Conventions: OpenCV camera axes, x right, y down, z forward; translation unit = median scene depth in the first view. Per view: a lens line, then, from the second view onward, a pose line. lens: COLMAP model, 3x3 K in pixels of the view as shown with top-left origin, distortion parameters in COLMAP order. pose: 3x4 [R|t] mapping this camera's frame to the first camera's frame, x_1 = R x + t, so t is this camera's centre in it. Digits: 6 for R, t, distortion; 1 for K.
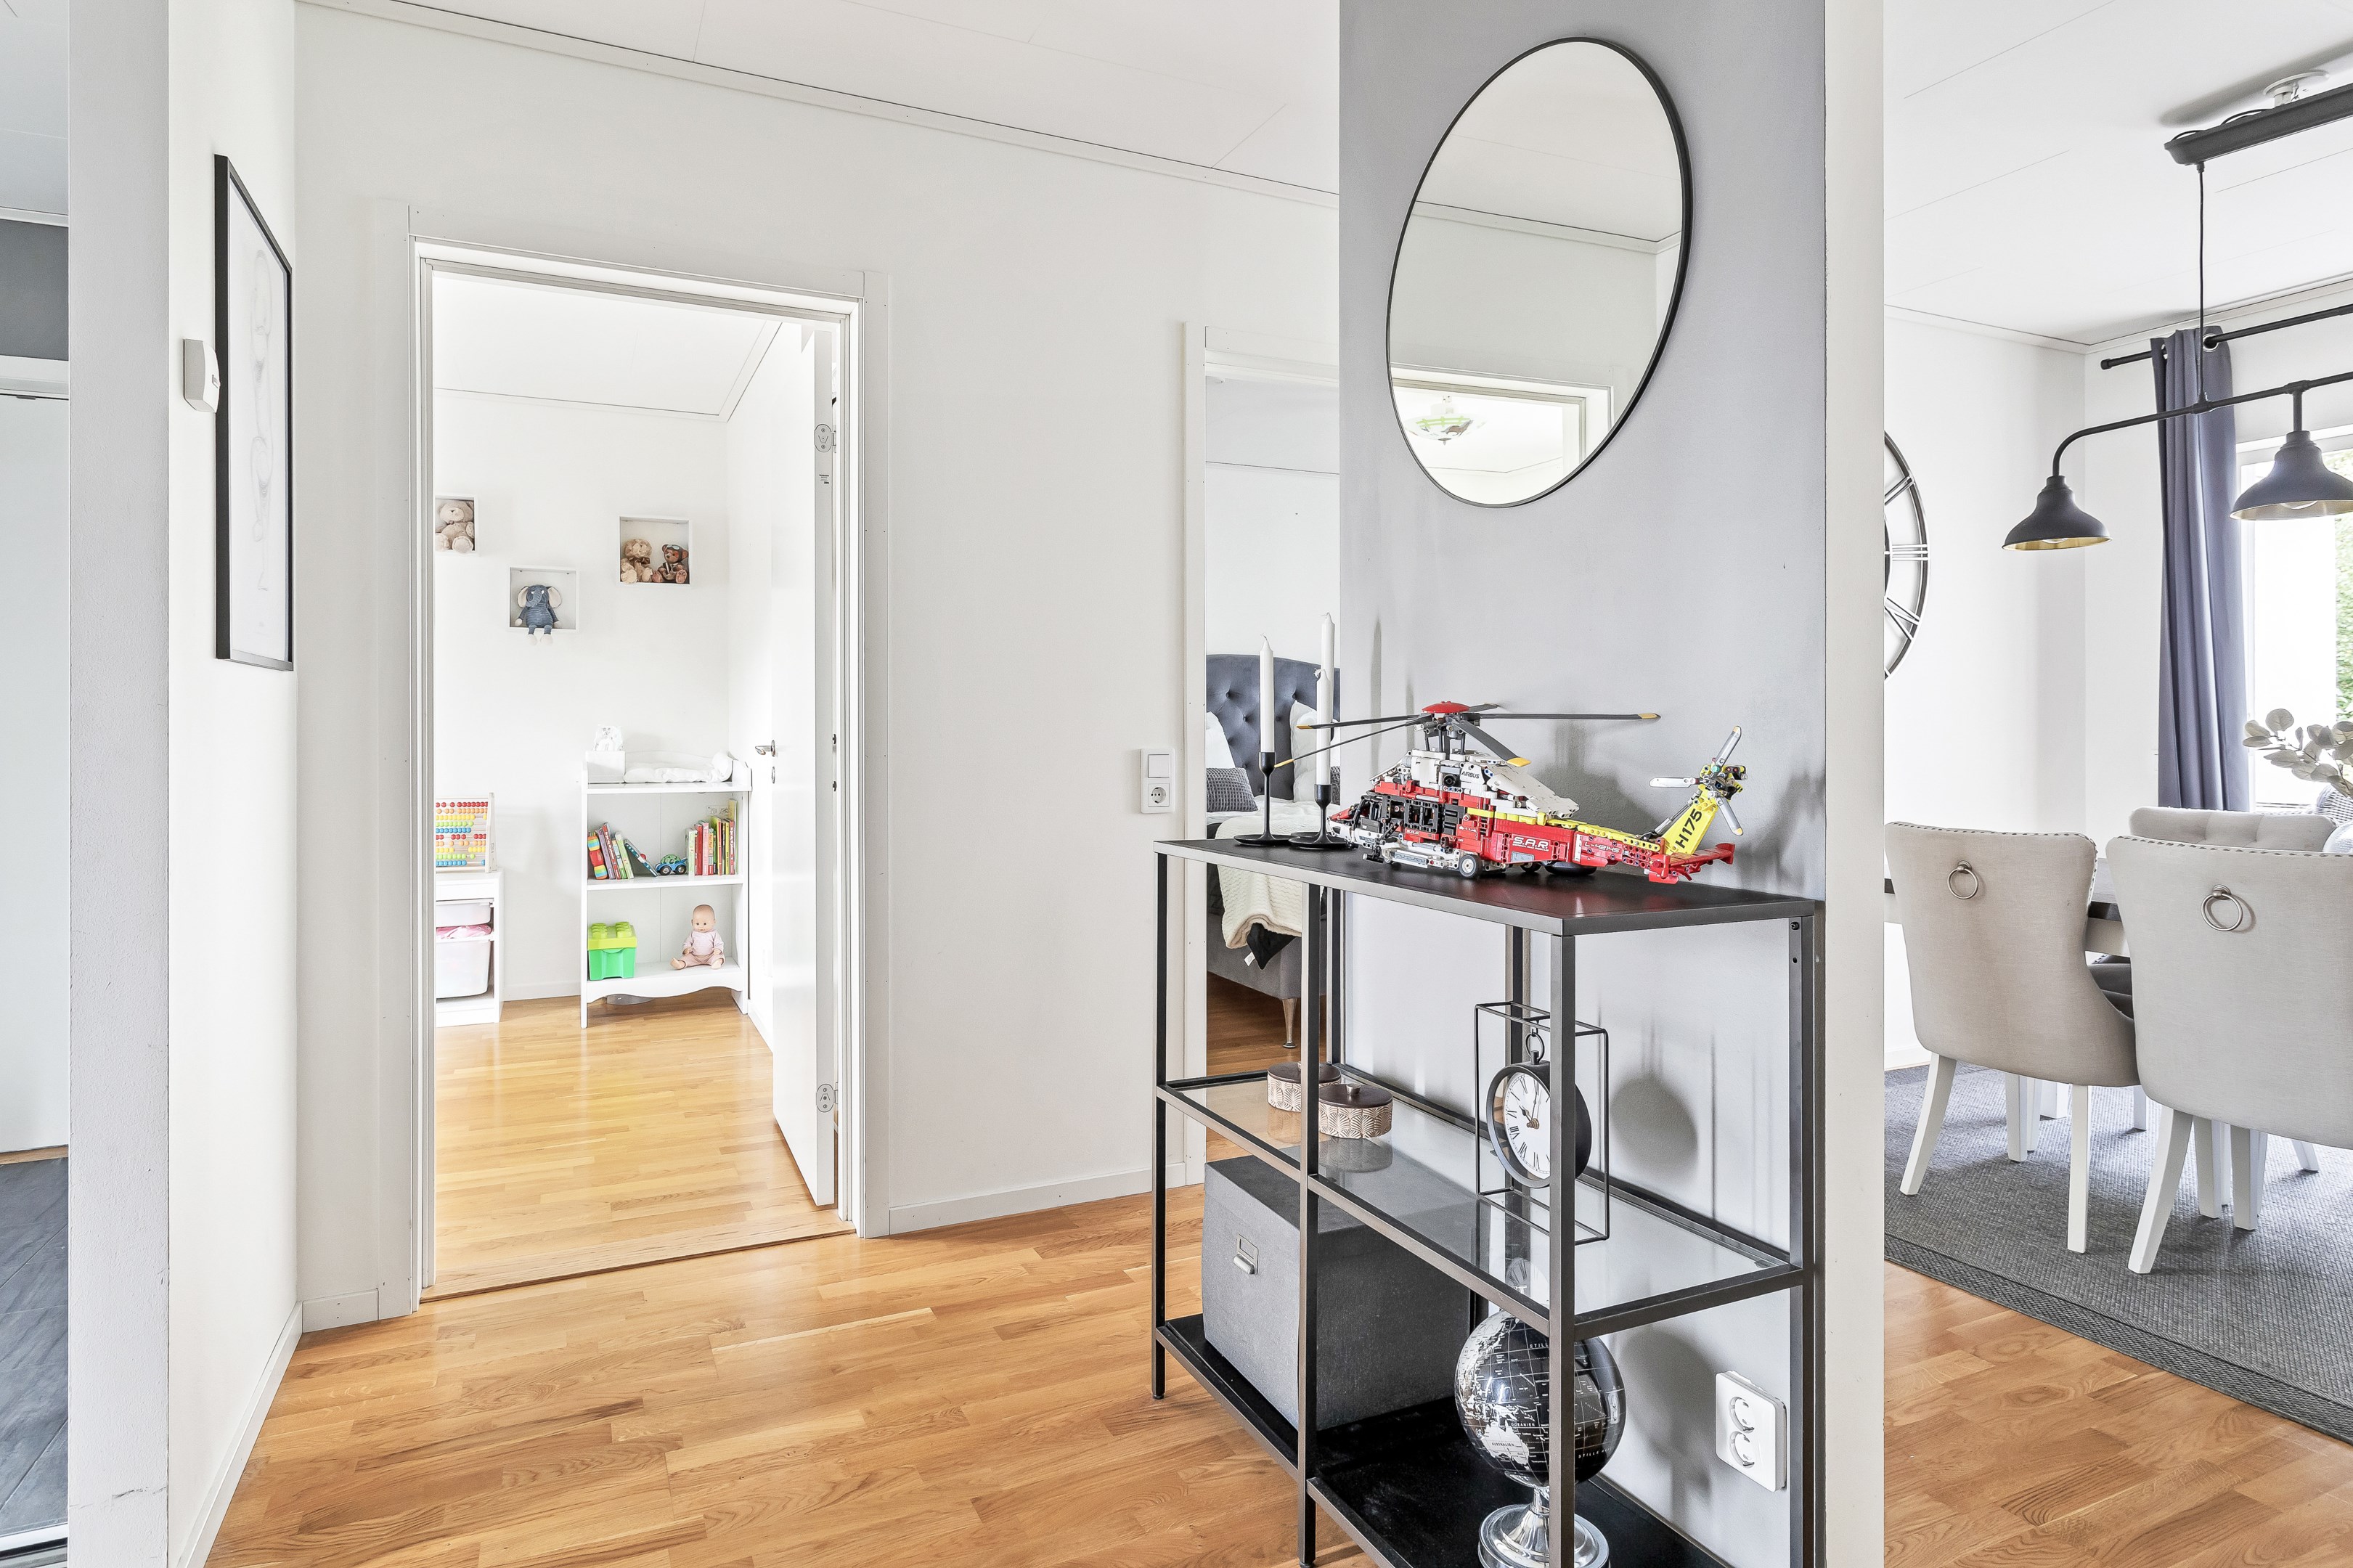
lens RADIAL K [[1277.5, 0, 1168.2], [0, 1277.5, 760.8], [0, 0, 1]] dist [0.004098, 0.001901]
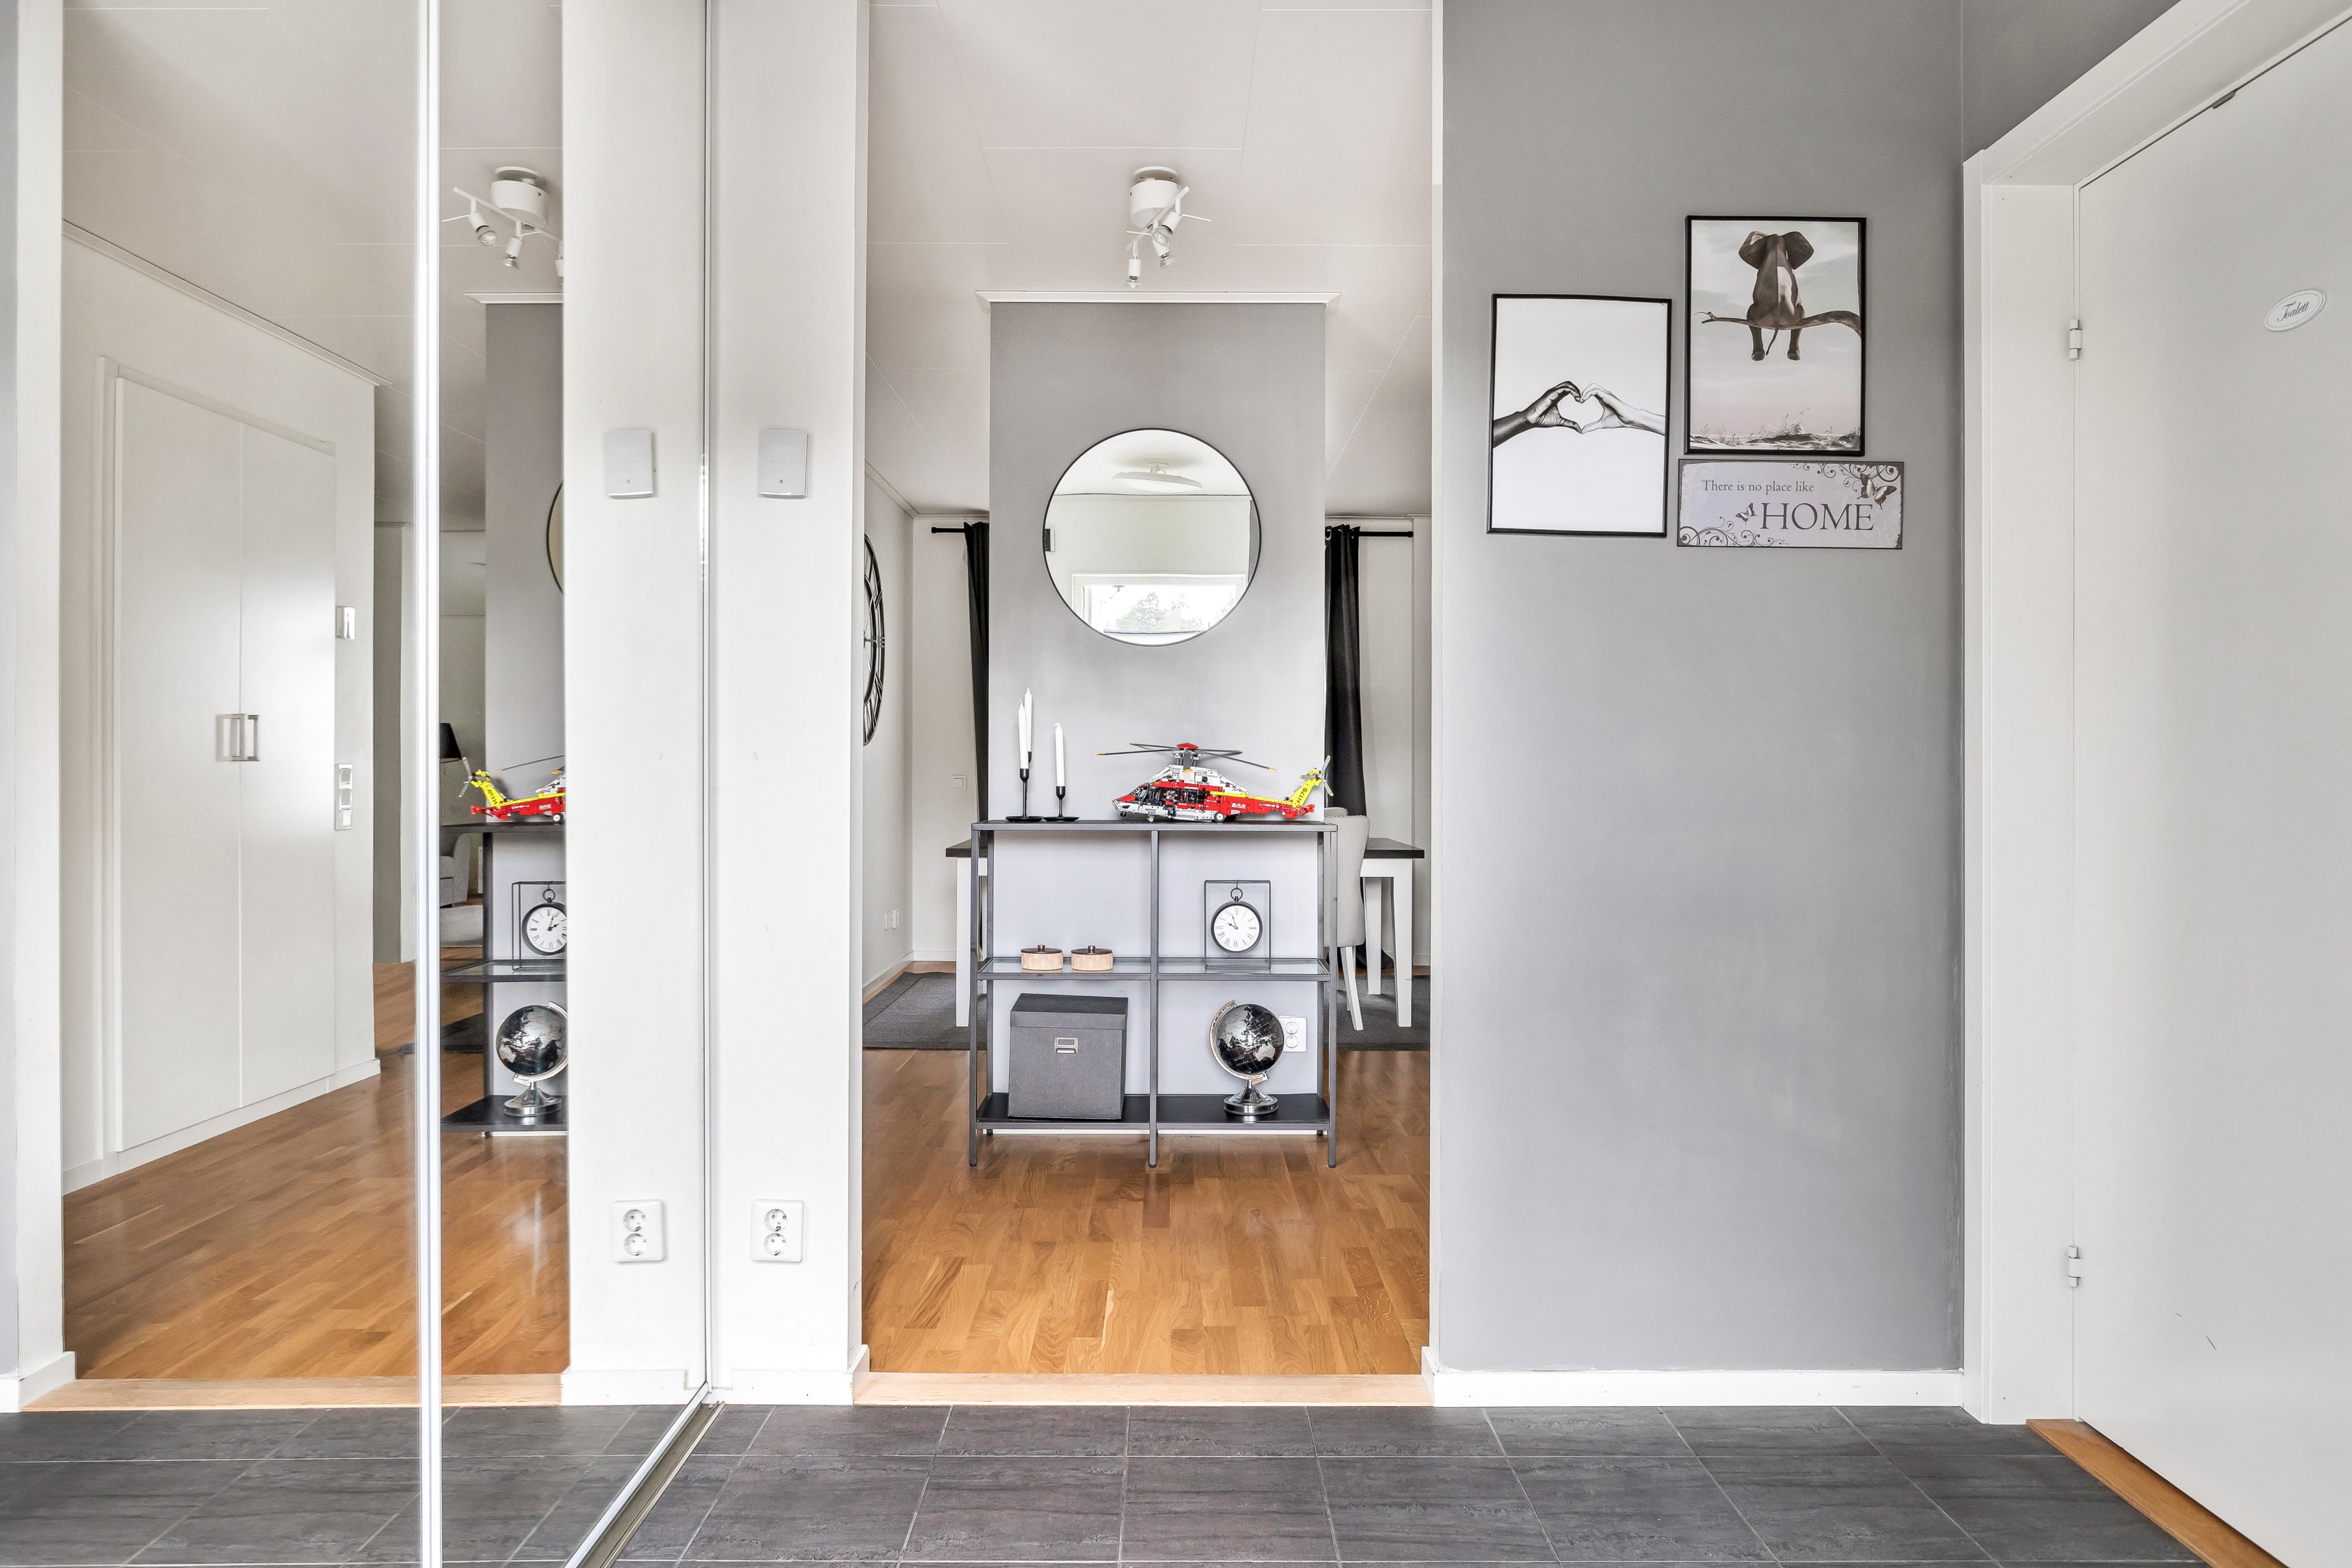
lens RADIAL K [[1421.6, 0, 1175.4], [0, 1421.6, 787.7], [0, 0, 1]] dist [-0.012379, 0.002668]
pose [[0.417392, -0.008378, 0.908688, -2.010603], [0.016941, 0.999855, 0.001437, 0.025405], [-0.908569, 0.014795, 0.417473, 0.014154]]
